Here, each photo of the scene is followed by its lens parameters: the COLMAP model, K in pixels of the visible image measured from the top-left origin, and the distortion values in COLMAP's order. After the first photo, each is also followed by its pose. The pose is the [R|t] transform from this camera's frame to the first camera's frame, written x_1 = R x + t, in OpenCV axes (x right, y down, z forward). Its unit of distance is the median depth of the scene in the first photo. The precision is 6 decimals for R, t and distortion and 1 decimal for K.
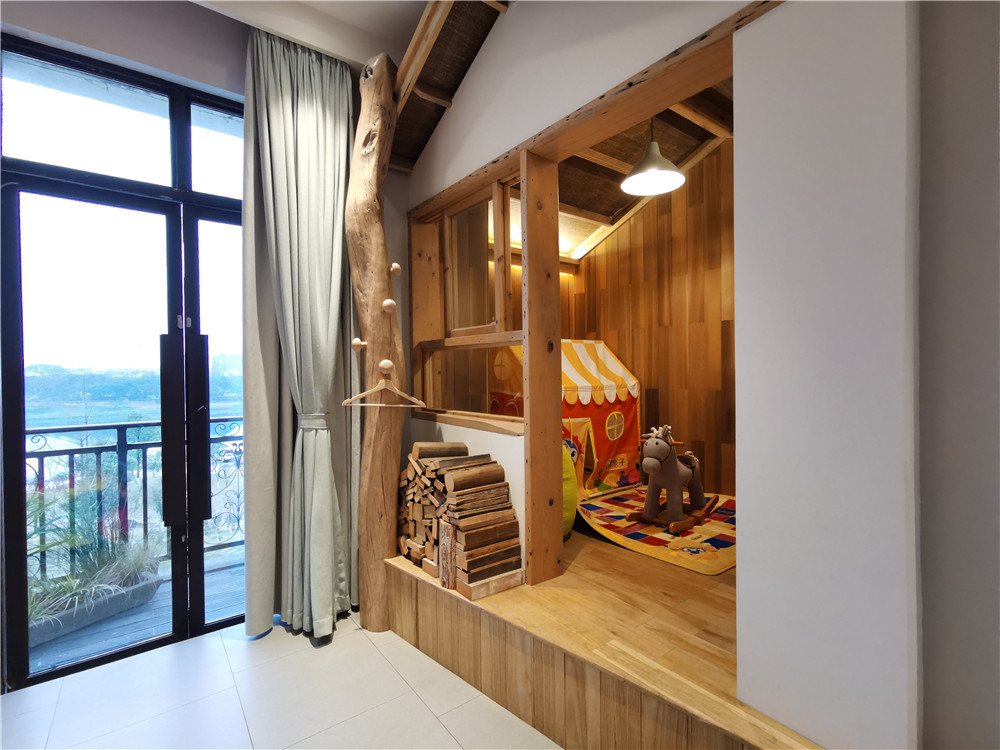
lens RADIAL K [[475.2, 0, 500.0], [0, 475.2, 375.0], [0, 0, 1]] dist [-0.051244, 0.034381]
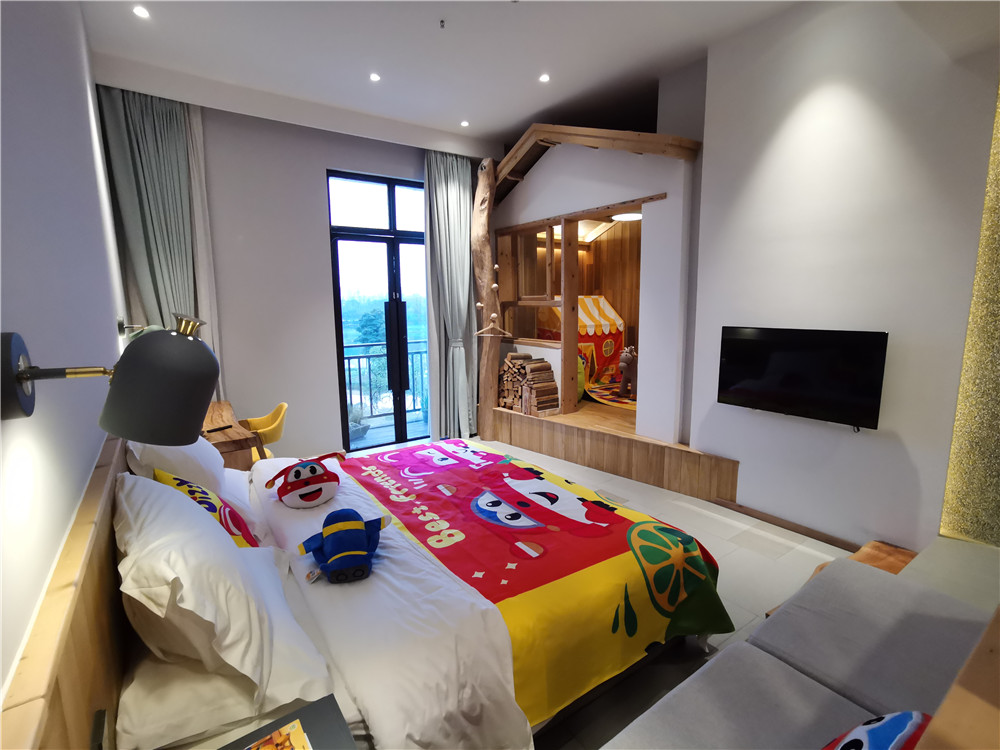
lens RADIAL K [[475.2, 0, 500.0], [0, 475.2, 375.0], [0, 0, 1]] dist [-0.051244, 0.034381]
pose [[0.999614, 0.001457, -0.027738, -0.152870], [0.002512, 0.989786, 0.142539, -0.061659], [0.027662, -0.142553, 0.989401, -1.088909]]
